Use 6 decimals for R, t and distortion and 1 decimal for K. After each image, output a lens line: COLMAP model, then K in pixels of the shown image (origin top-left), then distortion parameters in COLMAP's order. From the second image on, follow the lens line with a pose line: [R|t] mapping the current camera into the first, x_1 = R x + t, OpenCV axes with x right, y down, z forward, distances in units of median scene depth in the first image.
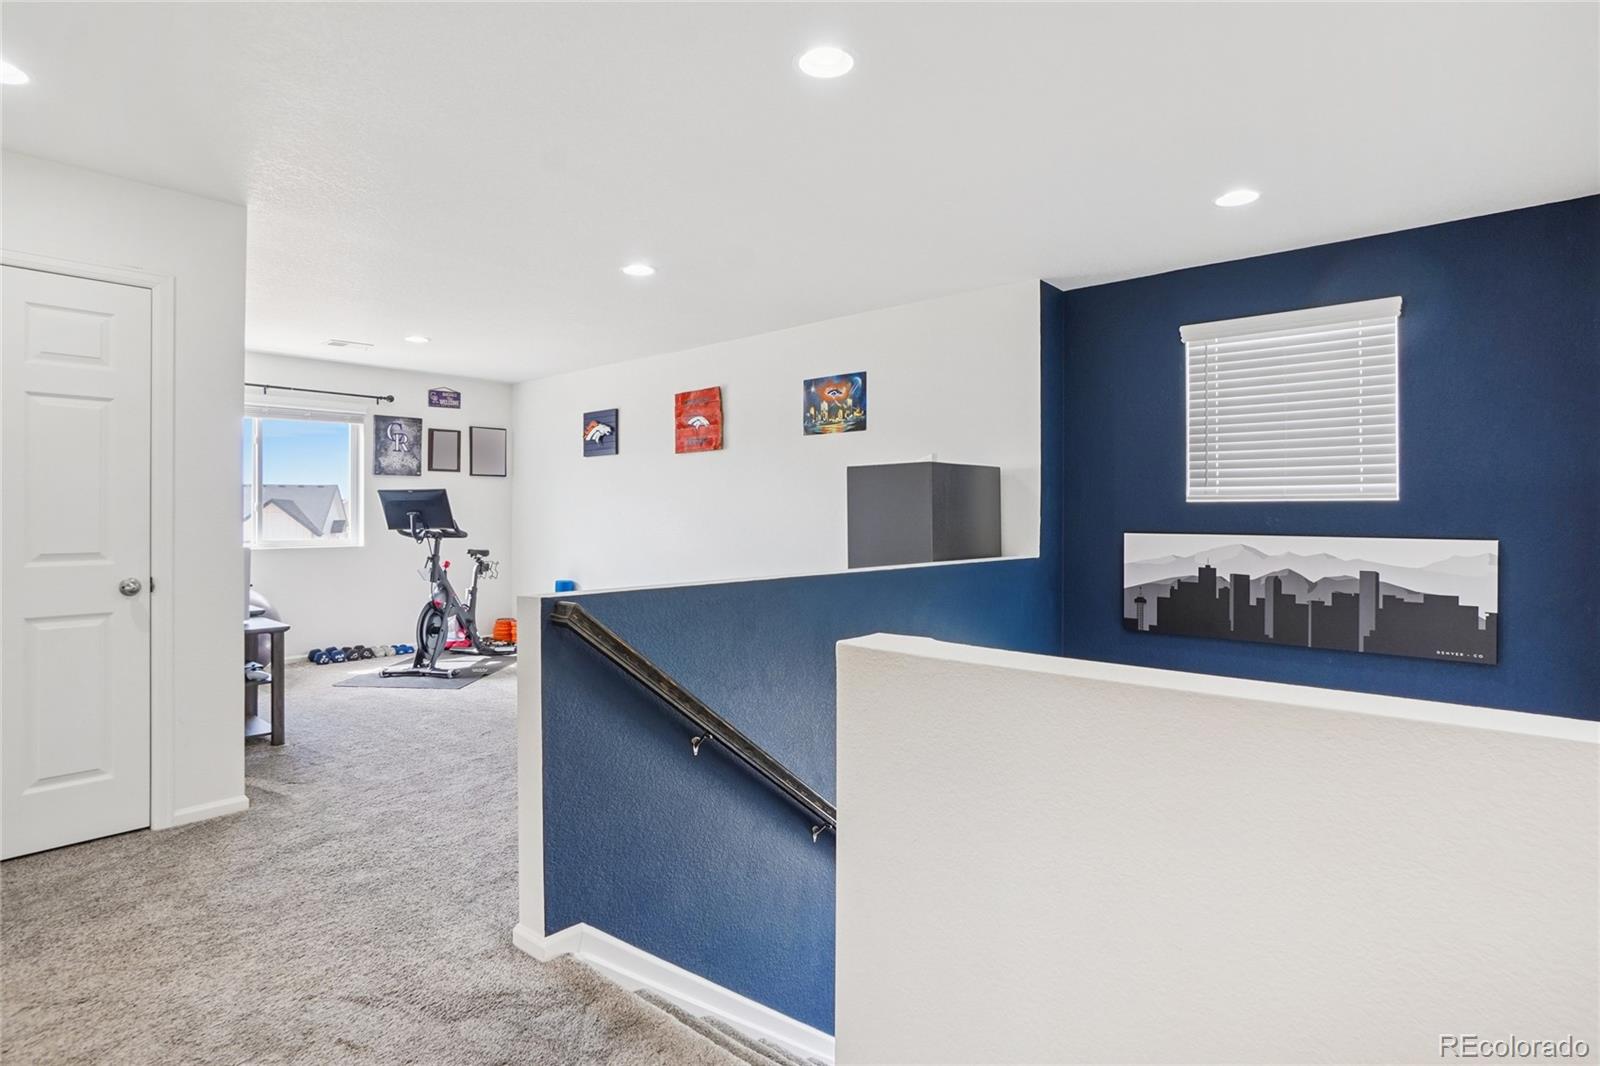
lens RADIAL K [[811.5, 0, 778.6], [0, 811.5, 506.2], [0, 0, 1]] dist [-0.021863, 0.001122]
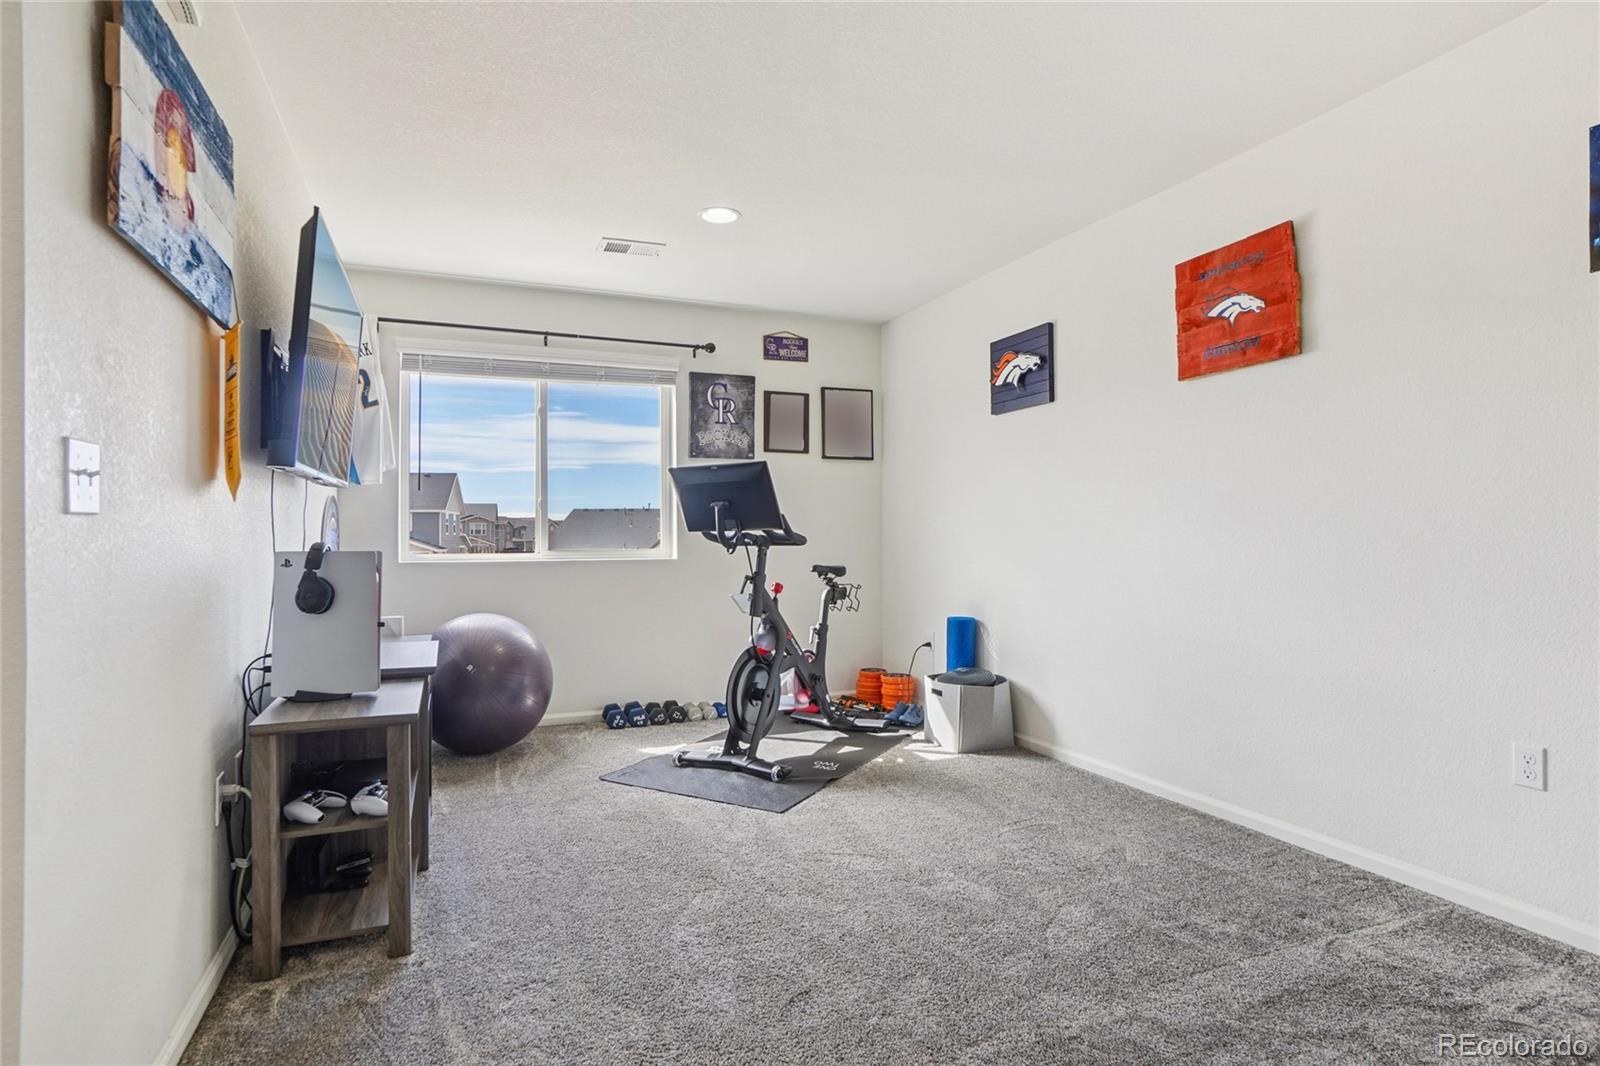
lens RADIAL K [[811.5, 0, 792.5], [0, 811.5, 538.1], [0, 0, 1]] dist [-0.021863, 0.001122]
pose [[0.903091, -0.004159, -0.429429, -0.121013], [0.008583, 0.999928, 0.008368, 0.026135], [0.429363, -0.011243, 0.903062, 0.407835]]
